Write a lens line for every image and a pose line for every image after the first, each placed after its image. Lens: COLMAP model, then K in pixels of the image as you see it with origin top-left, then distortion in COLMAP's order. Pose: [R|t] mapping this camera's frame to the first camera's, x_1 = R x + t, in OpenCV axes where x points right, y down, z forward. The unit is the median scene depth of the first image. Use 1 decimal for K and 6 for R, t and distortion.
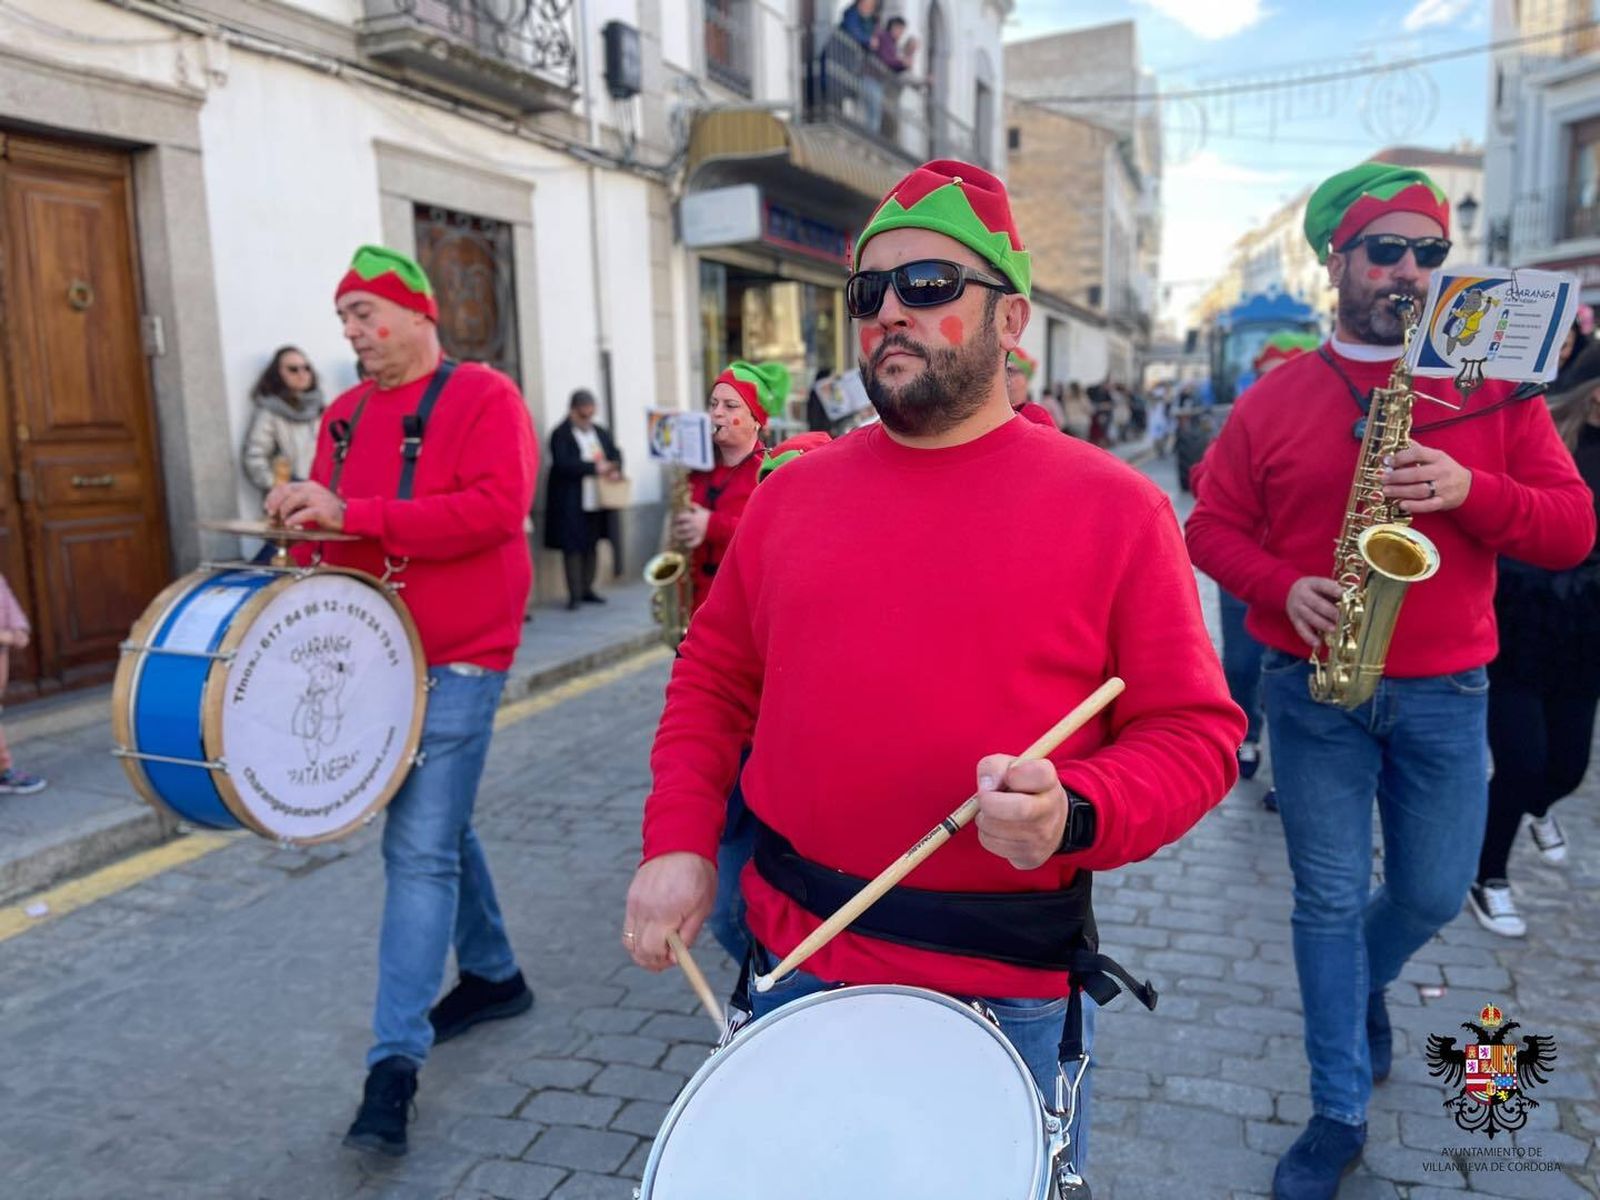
lens RADIAL K [[1198.4, 0, 815.8], [0, 1198.4, 581.1], [0, 0, 1]] dist [0.092742, -0.132214]
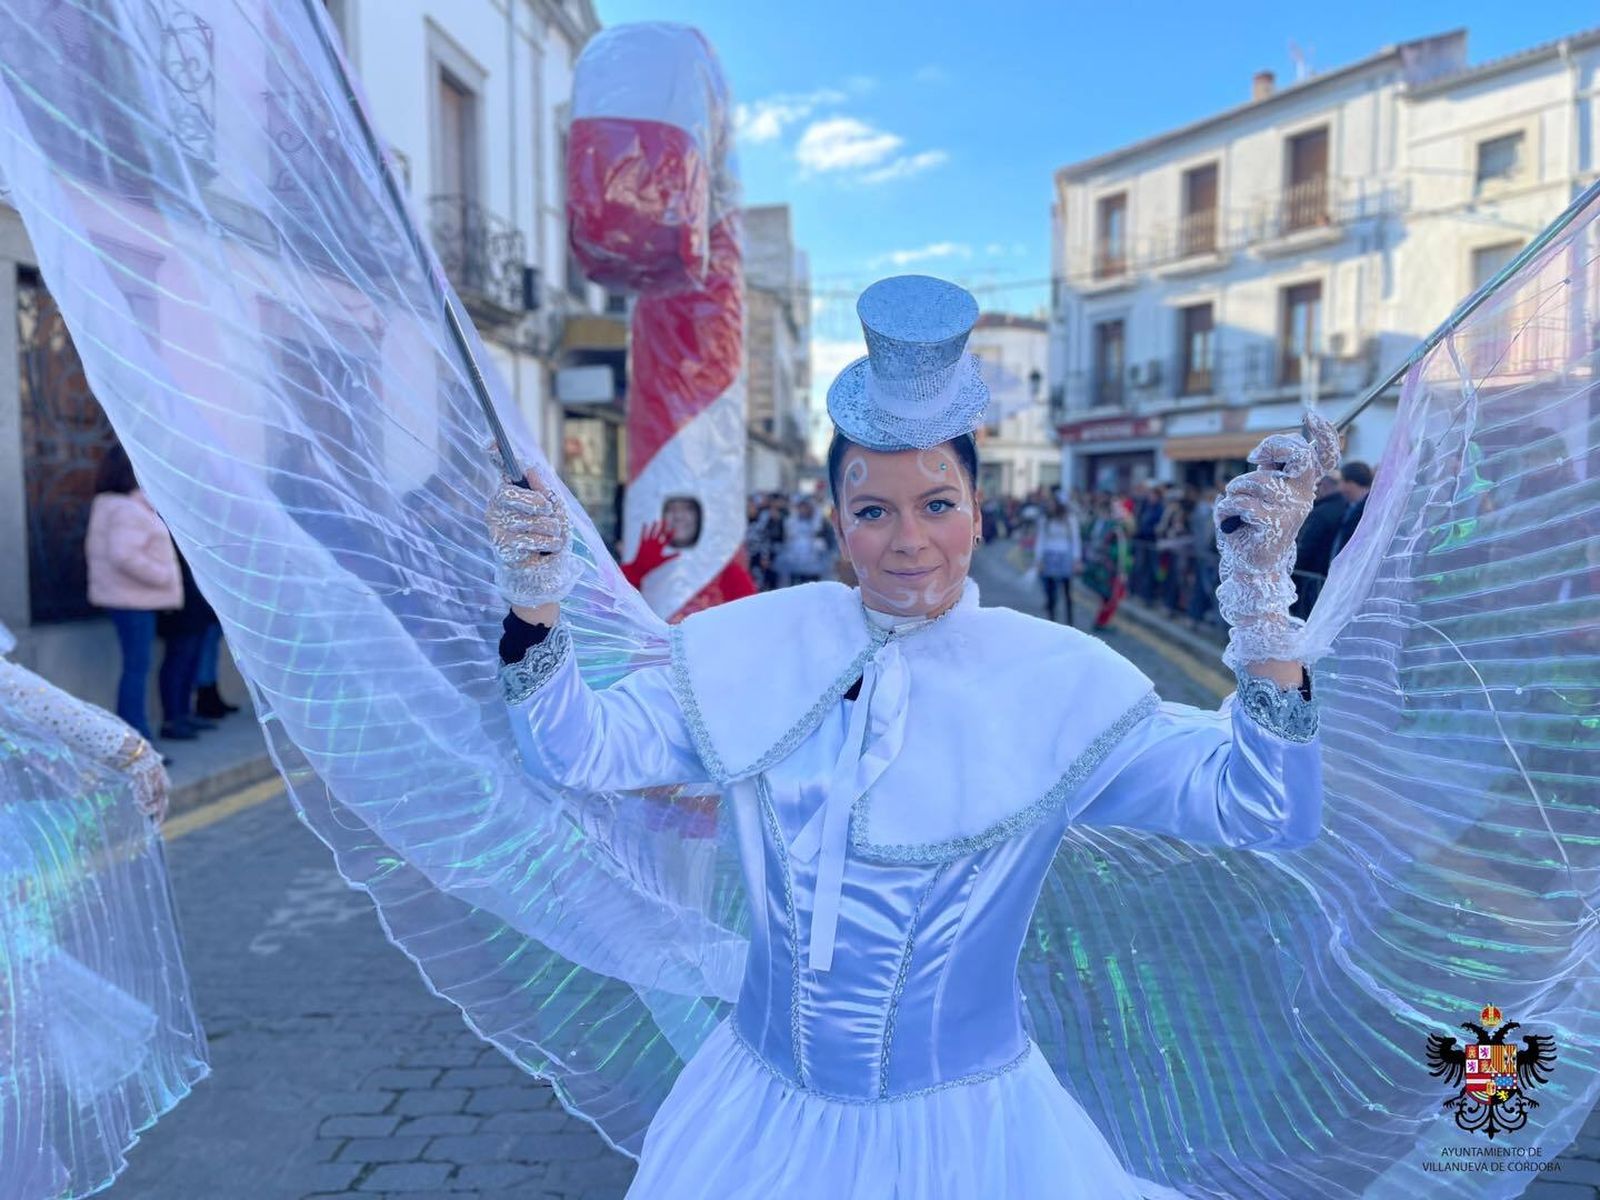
lens RADIAL K [[1190.4, 0, 800.0], [0, 1190.4, 600.0], [0, 0, 1]] dist [0.077231, -0.101476]
pose [[0.960853, 0.002683, 0.277045, -0.259777], [0.016720, 0.997569, -0.067651, 0.086653], [-0.276553, 0.069635, 0.958472, -0.568787]]
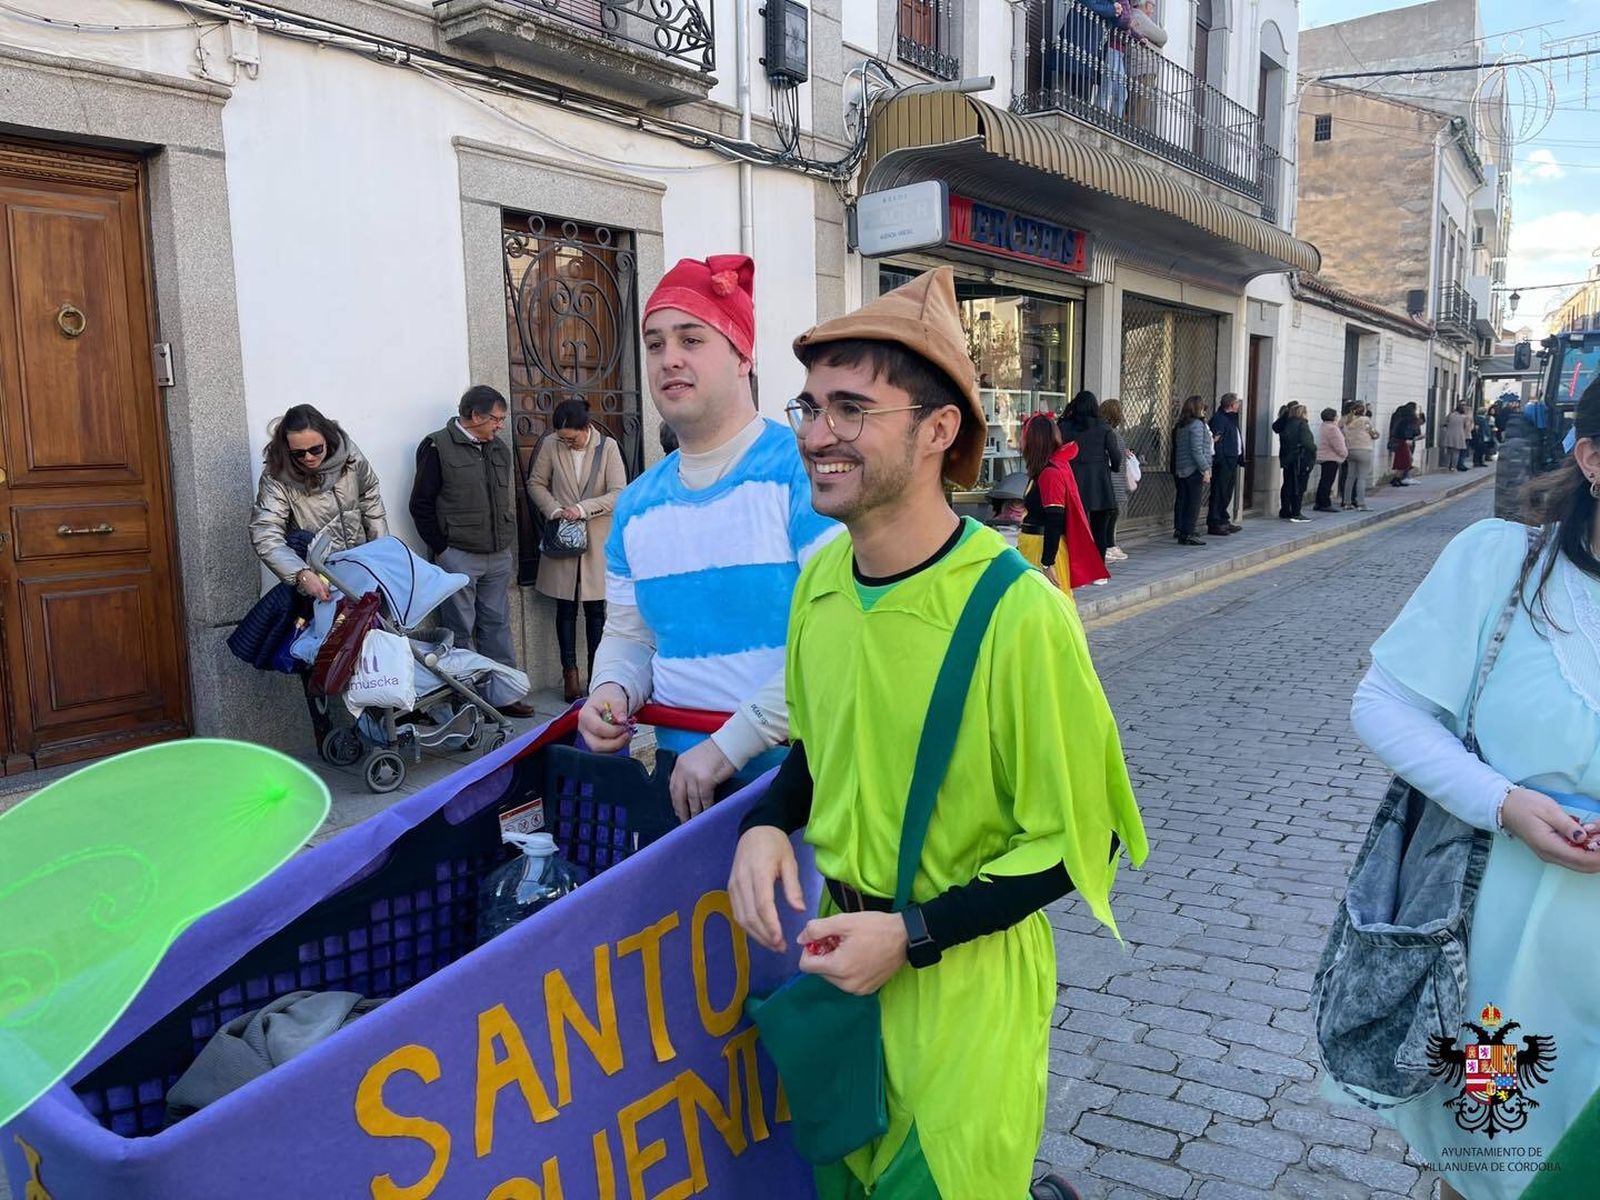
lens RADIAL K [[1190.4, 0, 800.0], [0, 1190.4, 600.0], [0, 0, 1]] dist [0.077231, -0.101476]
pose [[0.968418, 0.037329, -0.246522, 0.079332], [-0.037213, 0.999294, 0.005130, -0.033351], [0.246540, 0.004205, 0.969124, 0.167307]]
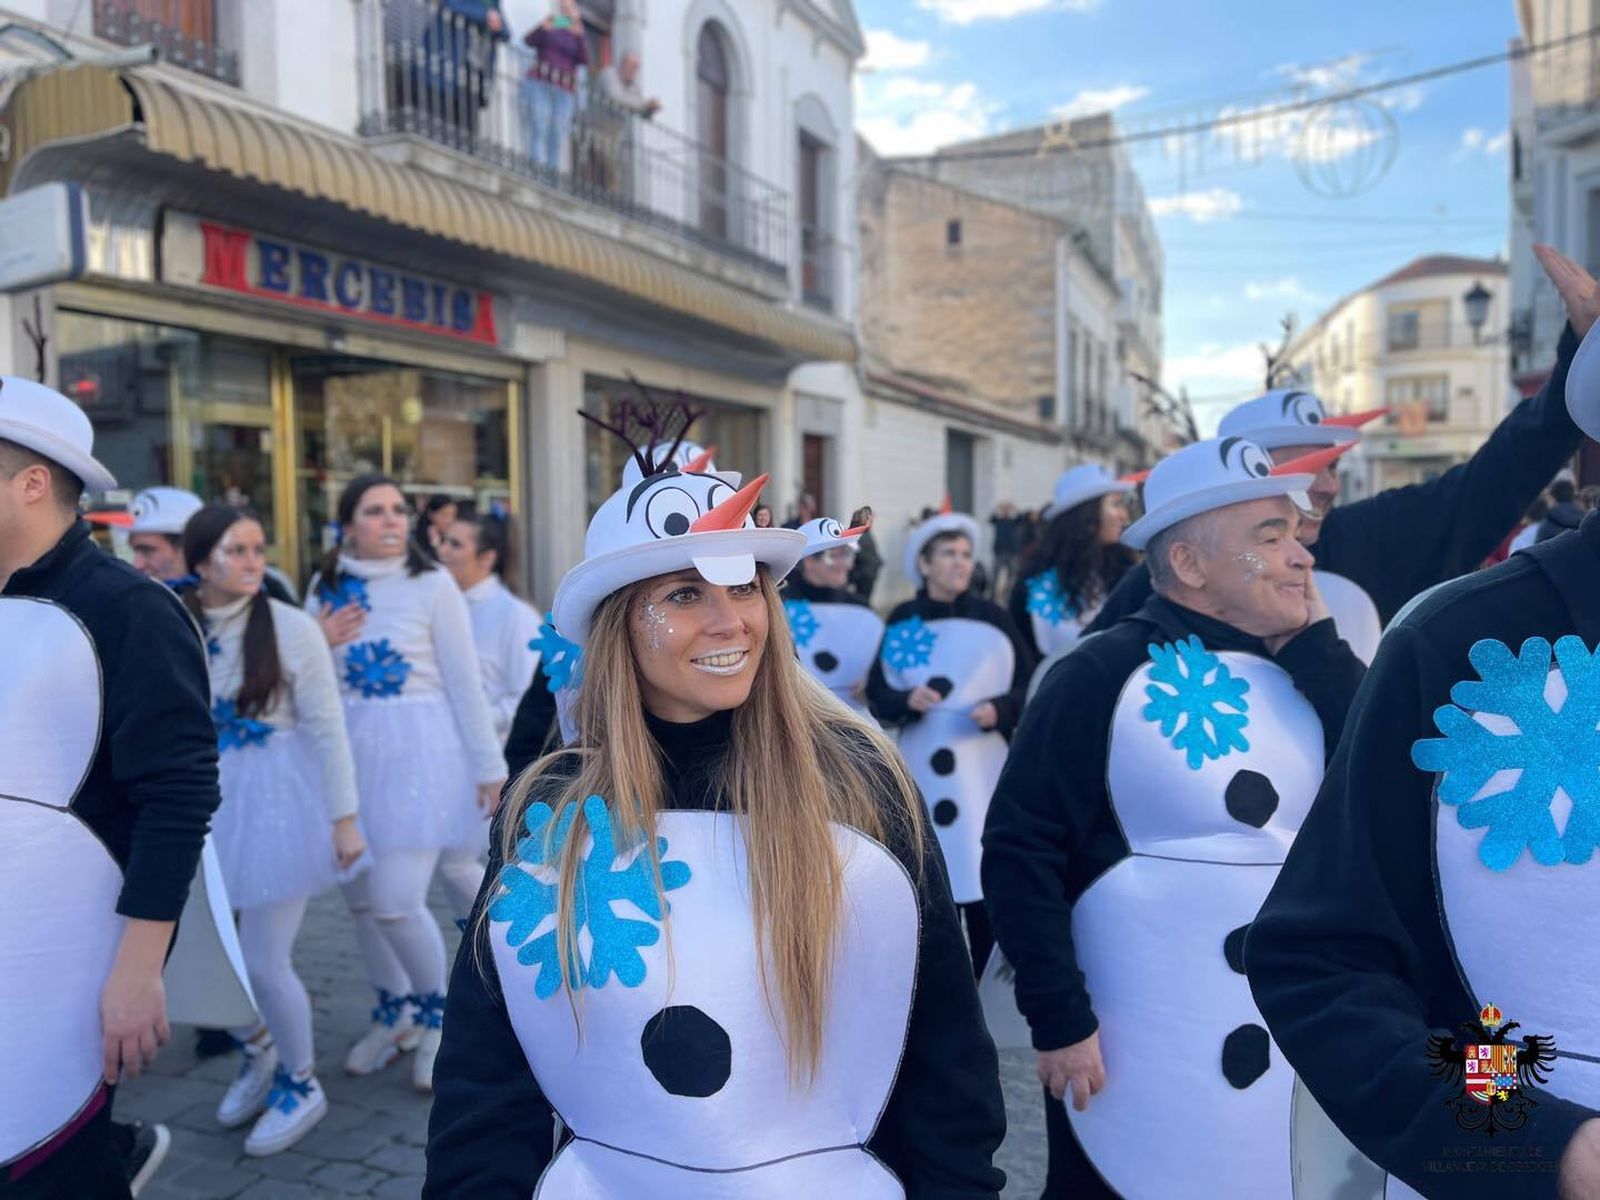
lens RADIAL K [[1190.4, 0, 800.0], [0, 1190.4, 600.0], [0, 0, 1]] dist [0.077231, -0.101476]
pose [[0.997803, 0.011766, -0.065199, 0.379764], [-0.016961, 0.996674, -0.079707, -0.093930], [0.064045, 0.080638, 0.994684, 0.505086]]
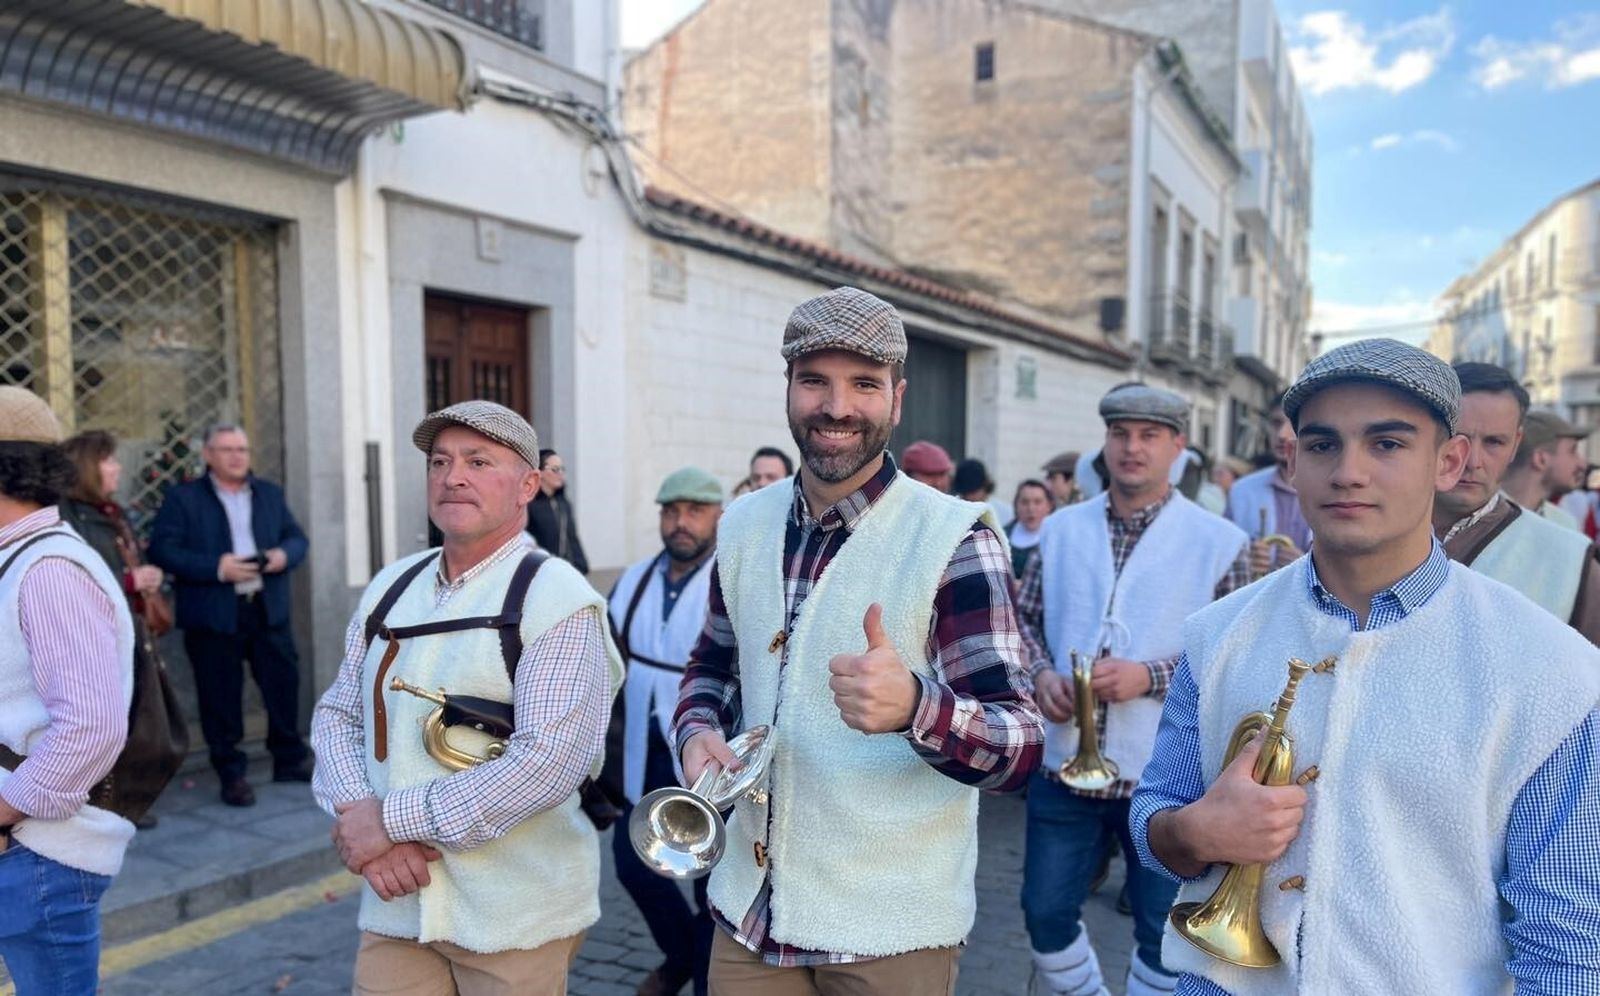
lens RADIAL K [[1130.3, 0, 796.6], [0, 1130.3, 557.1], [0, 0, 1]] dist [0.106735, -0.133971]
pose [[0.980945, 0.039271, -0.190277, 0.646640], [-0.052187, 0.996626, -0.063348, -0.253799], [0.187147, 0.072071, 0.979685, 1.468725]]
